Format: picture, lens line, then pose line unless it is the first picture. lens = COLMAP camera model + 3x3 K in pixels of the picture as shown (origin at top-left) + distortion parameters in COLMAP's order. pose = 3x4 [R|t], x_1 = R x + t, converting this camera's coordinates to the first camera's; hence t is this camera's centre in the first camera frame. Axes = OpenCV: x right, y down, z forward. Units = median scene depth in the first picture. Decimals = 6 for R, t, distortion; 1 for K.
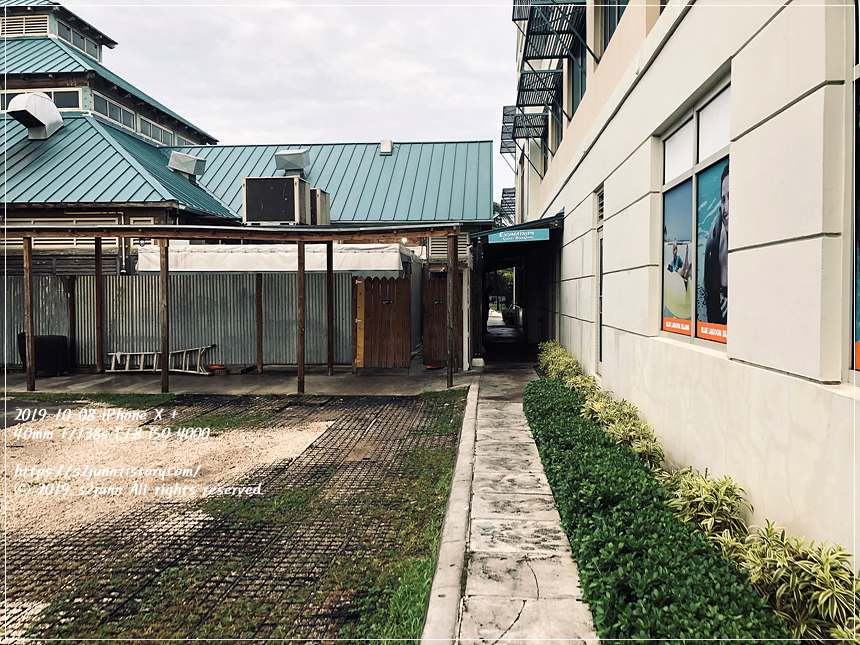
lens RADIAL K [[708.4, 0, 440.6], [0, 708.4, 322.5], [0, 0, 1]] dist [0.014047, -0.000750]
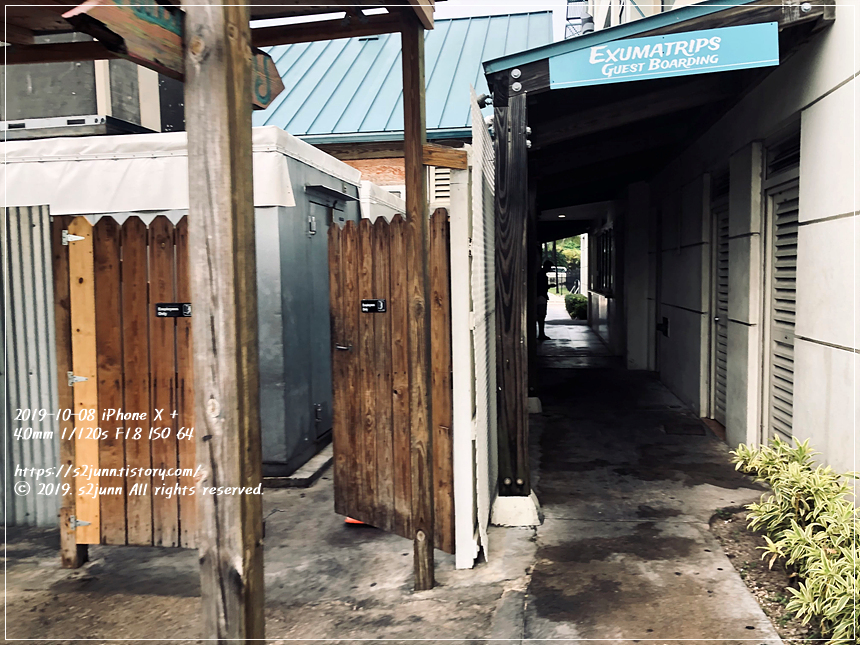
lens RADIAL K [[708.4, 0, 440.6], [0, 708.4, 322.5], [0, 0, 1]] dist [0.014047, -0.000750]
pose [[0.996767, -0.011422, -0.079525, 0.046042], [0.013603, 0.999544, 0.026942, -0.028707], [0.079181, -0.027936, 0.996469, 0.715280]]
